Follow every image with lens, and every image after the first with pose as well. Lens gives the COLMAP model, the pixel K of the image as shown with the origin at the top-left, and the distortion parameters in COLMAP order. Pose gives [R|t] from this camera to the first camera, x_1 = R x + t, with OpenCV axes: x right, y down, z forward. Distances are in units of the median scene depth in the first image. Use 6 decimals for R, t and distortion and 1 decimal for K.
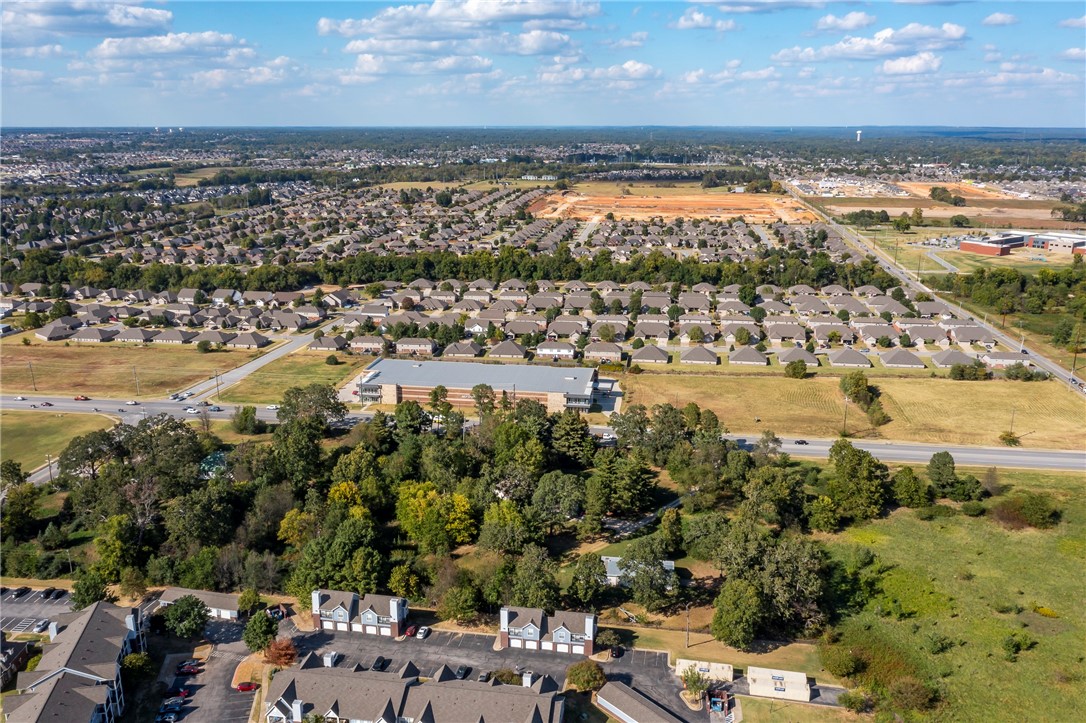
lens RADIAL K [[876.2, 0, 539.7], [0, 876.2, 395.4], [0, 0, 1]] dist [-0.017598, 0.012732]
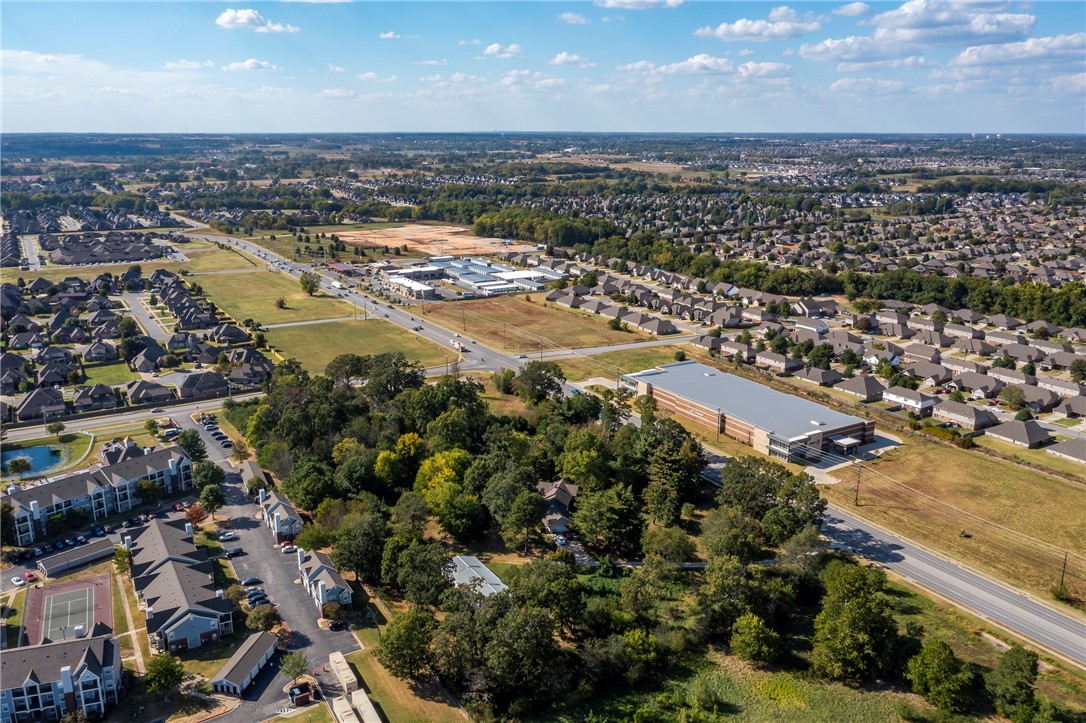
lens RADIAL K [[866.2, 0, 542.3], [0, 866.2, 375.0], [0, 0, 1]] dist [-0.017301, 0.015883]
pose [[0.644627, 0.210653, -0.734902, 0.271852], [-0.229206, 0.970321, 0.077083, -0.039399], [0.729329, 0.118754, 0.673778, 0.126577]]
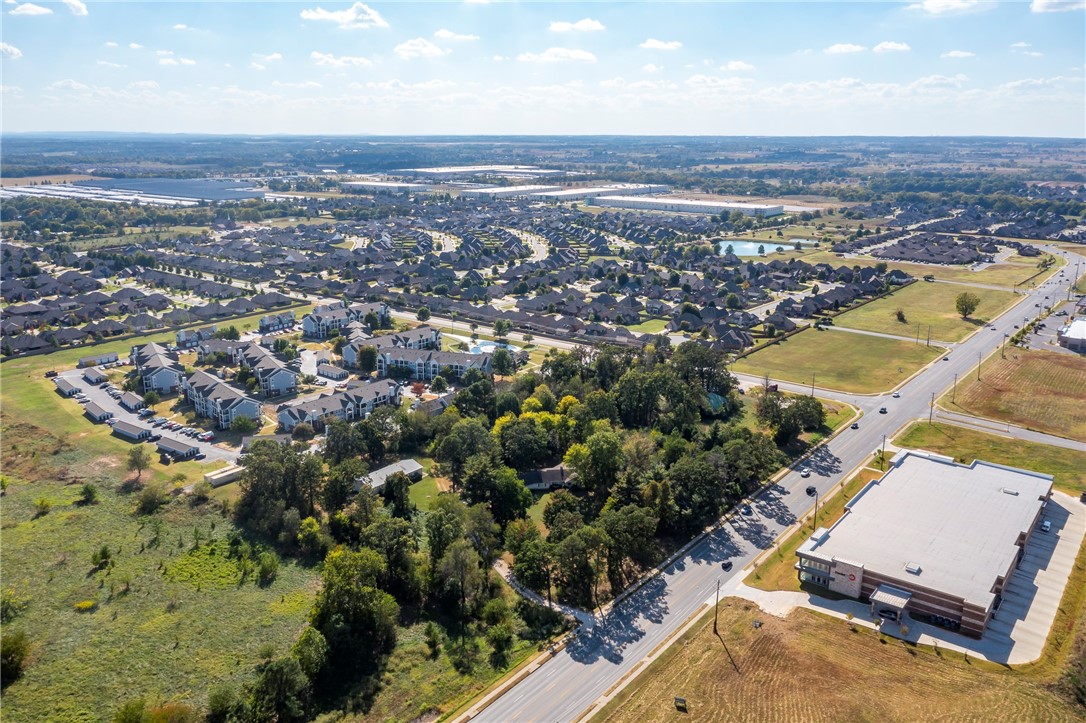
lens RADIAL K [[866.2, 0, 542.3], [0, 866.2, 375.0], [0, 0, 1]] dist [-0.017301, 0.015883]
pose [[-0.473893, 0.237966, -0.847819, 0.356280], [-0.268941, 0.877680, 0.396673, -0.172617], [0.838508, 0.415994, -0.351928, 0.536956]]
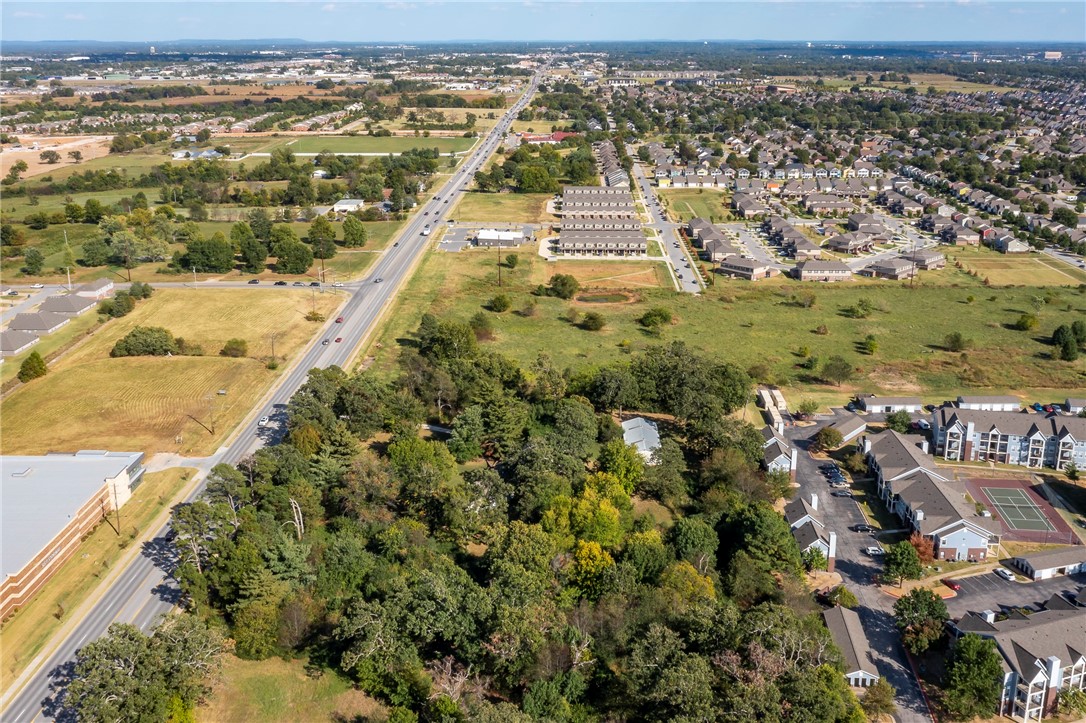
lens RADIAL K [[968.6, 0, 529.6], [0, 968.6, 419.3], [0, 0, 1]] dist [-0.024500, 0.028320]
pose [[-0.121260, -0.366081, 0.922649, -0.337854], [0.297505, 0.873373, 0.385629, -0.113773], [-0.946988, 0.321254, 0.003006, 0.378986]]
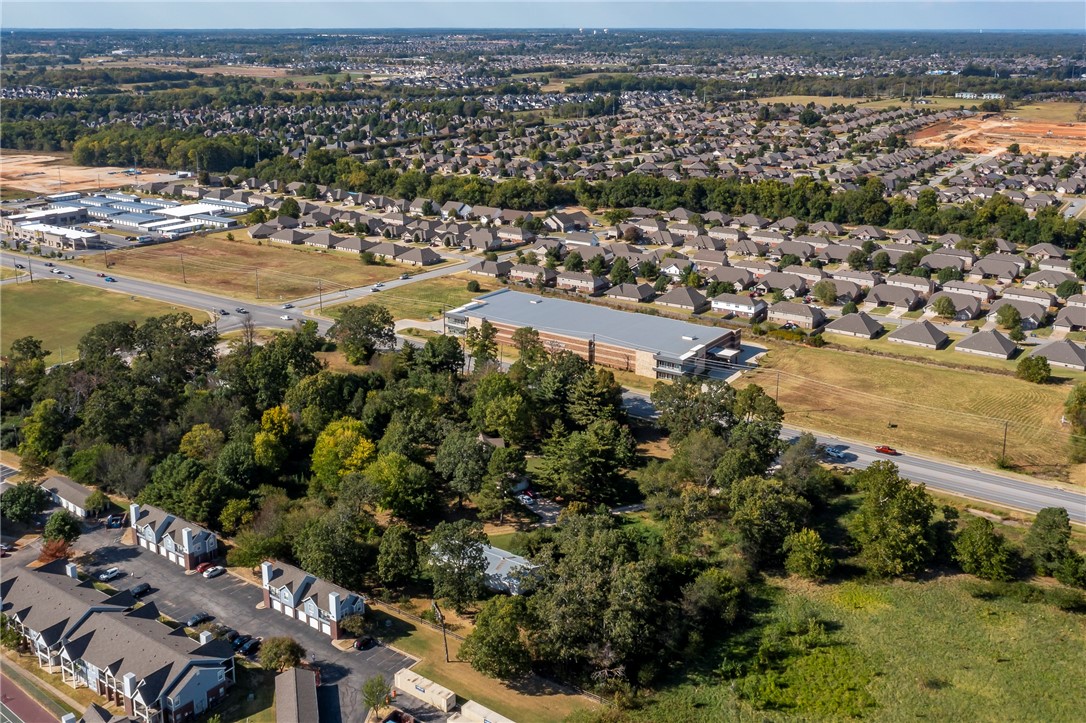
lens RADIAL K [[1054.5, 0, 527.5], [0, 1054.5, 328.3], [0, 0, 1]] dist [-0.053909, 0.115799]
pose [[0.895832, 0.124194, -0.426685, 0.176834], [-0.132973, 0.991076, 0.009292, -0.010112], [0.424032, 0.048414, 0.904352, 0.041364]]
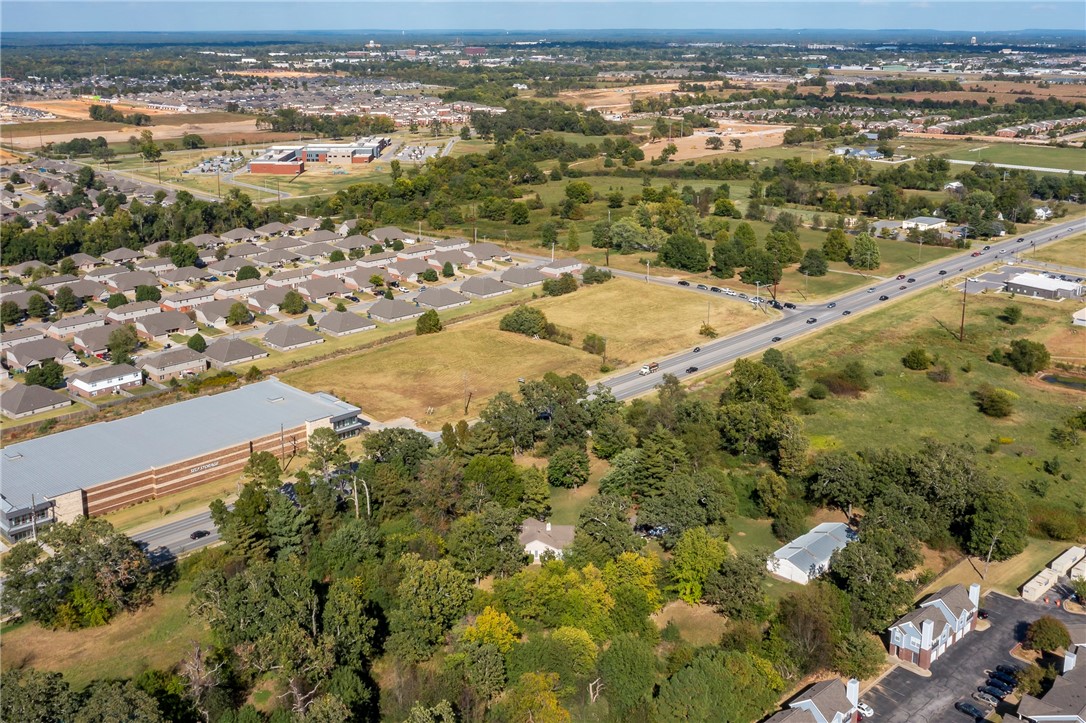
lens RADIAL K [[1077.5, 0, 543.0], [0, 1077.5, 361.5], [0, 0, 1]] dist [-0.017527, 0.010321]
pose [[0.584888, -0.241650, 0.774281, -0.275742], [0.241671, 0.963152, 0.118039, -0.055228], [-0.774275, 0.118082, 0.621736, 0.180168]]
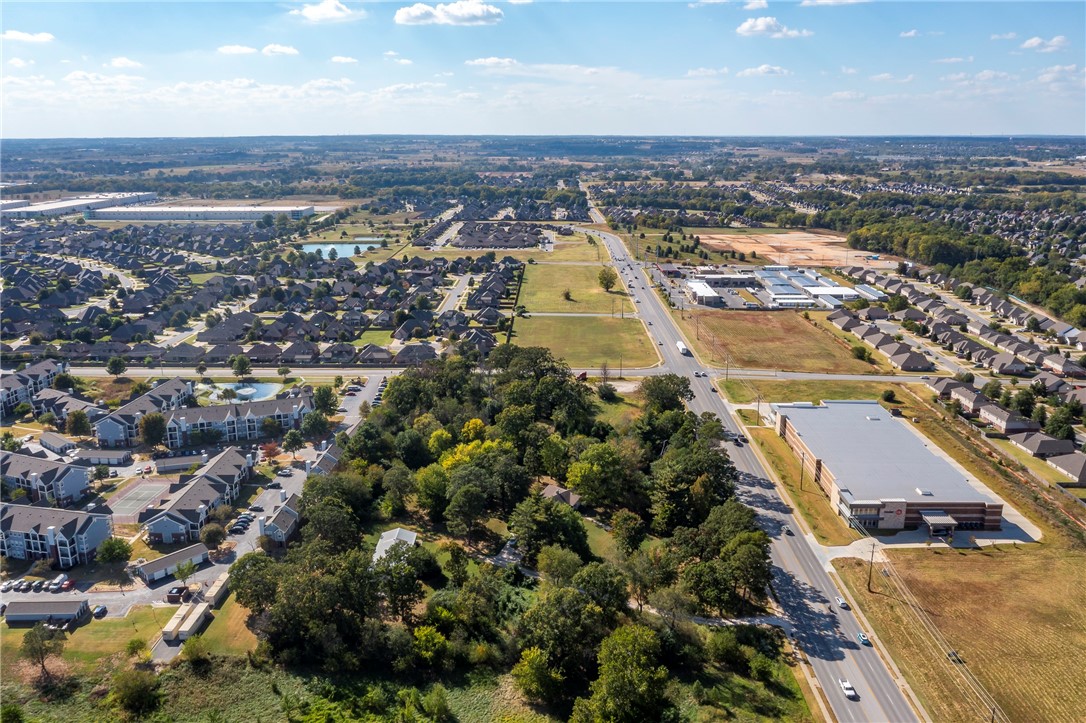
lens RADIAL K [[858.1, 0, 543.0], [0, 858.1, 361.5], [0, 0, 1]] dist [-0.008202, 0.009317]
pose [[0.150917, 0.256357, -0.954728, 0.361515], [-0.294010, 0.933726, 0.204242, -0.098244], [0.943813, 0.249876, 0.216287, 0.299798]]
